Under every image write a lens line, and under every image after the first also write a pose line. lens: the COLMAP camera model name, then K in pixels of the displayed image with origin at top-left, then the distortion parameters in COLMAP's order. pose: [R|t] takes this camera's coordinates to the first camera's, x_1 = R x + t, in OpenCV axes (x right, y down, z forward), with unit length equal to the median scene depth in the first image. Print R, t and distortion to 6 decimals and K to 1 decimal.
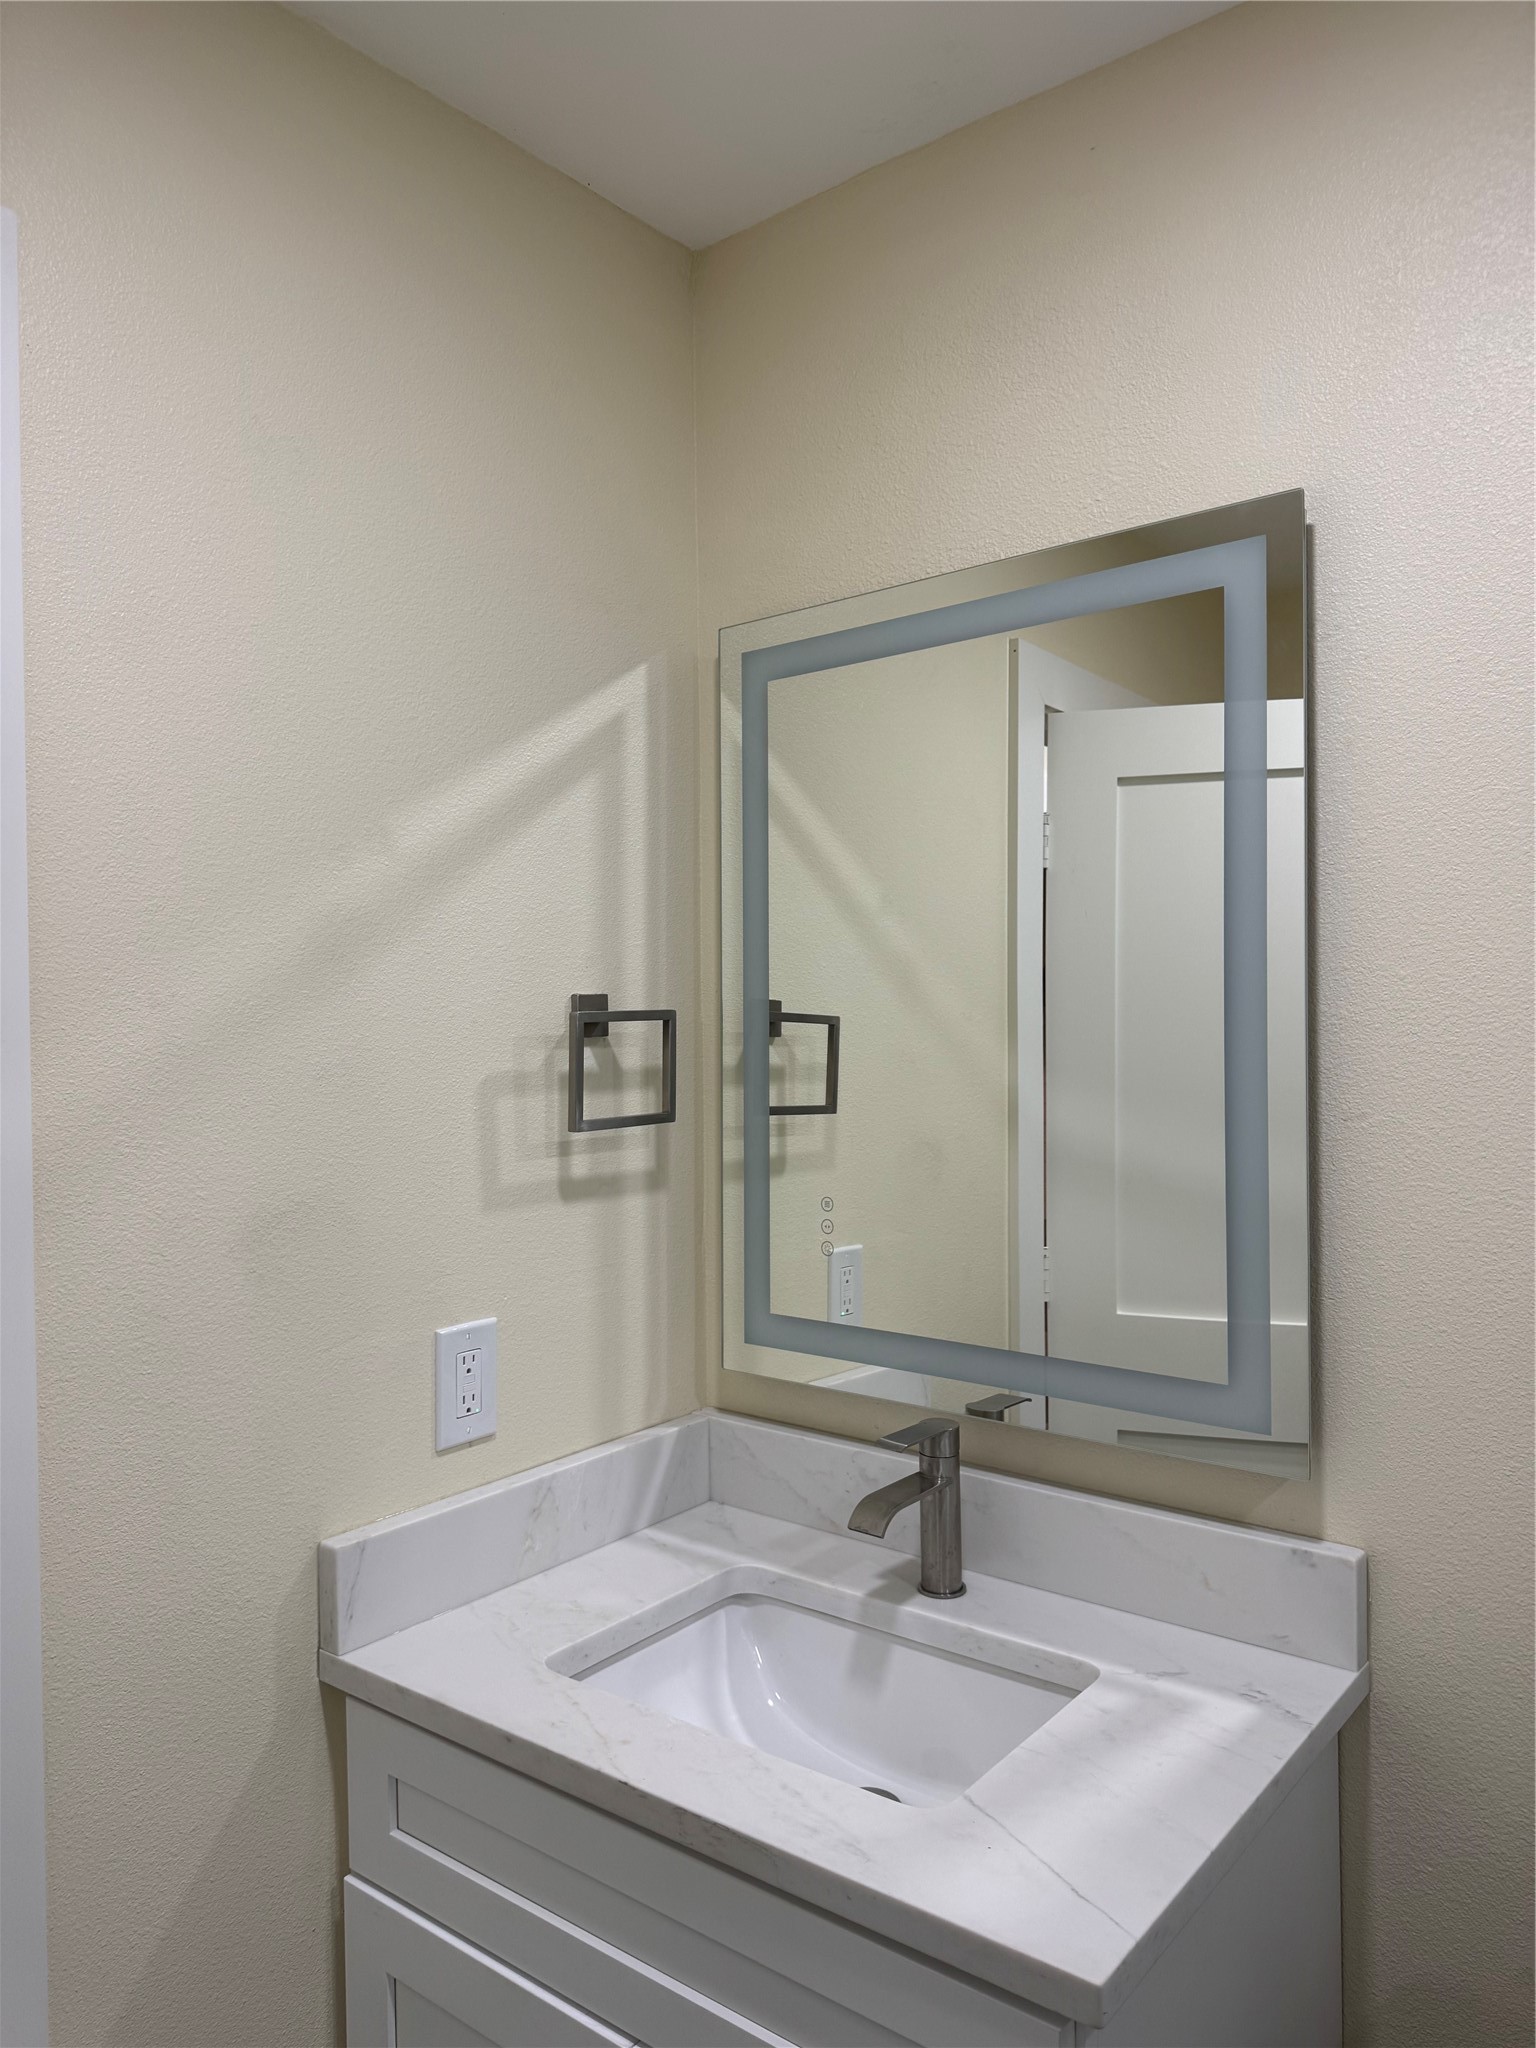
lens RADIAL K [[1454.3, 0, 770.1], [0, 1454.3, 1018.2], [0, 0, 1]] dist [-0.007117, -0.002420]
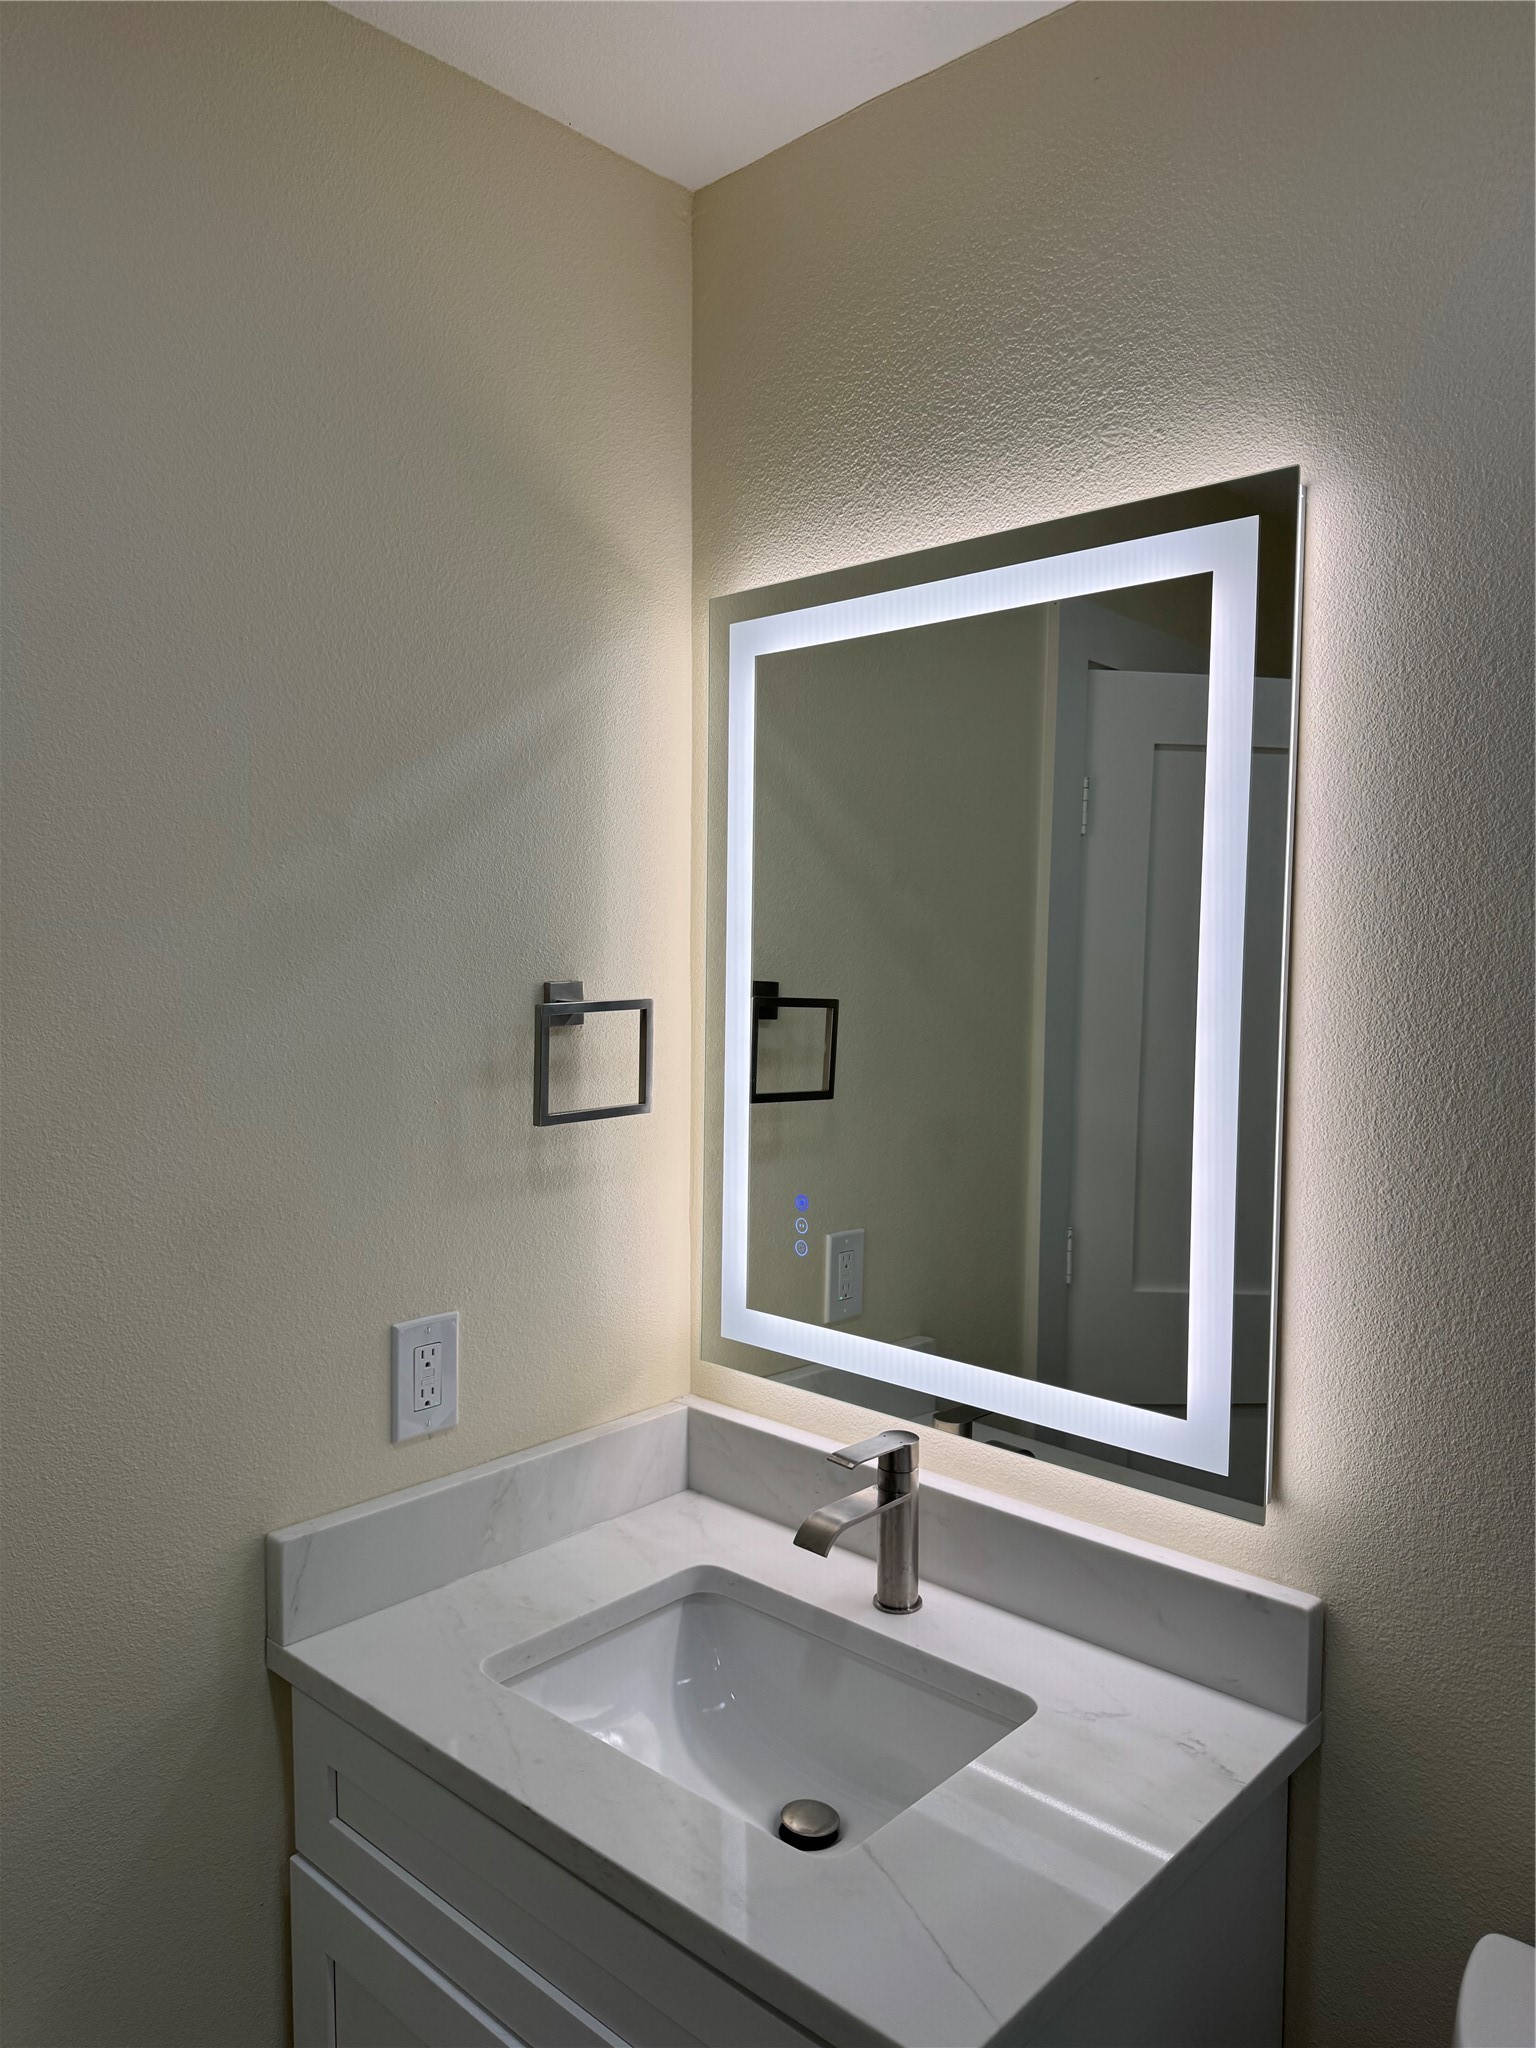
lens RADIAL K [[1454.3, 0, 766.1], [0, 1454.3, 1027.3], [0, 0, 1]] dist [-0.007117, -0.002420]
pose [[0.997282, 0.022164, -0.070260, 0.097187], [-0.018103, 0.998157, 0.057925, -0.054597], [0.071414, -0.056496, 0.995845, 0.040155]]
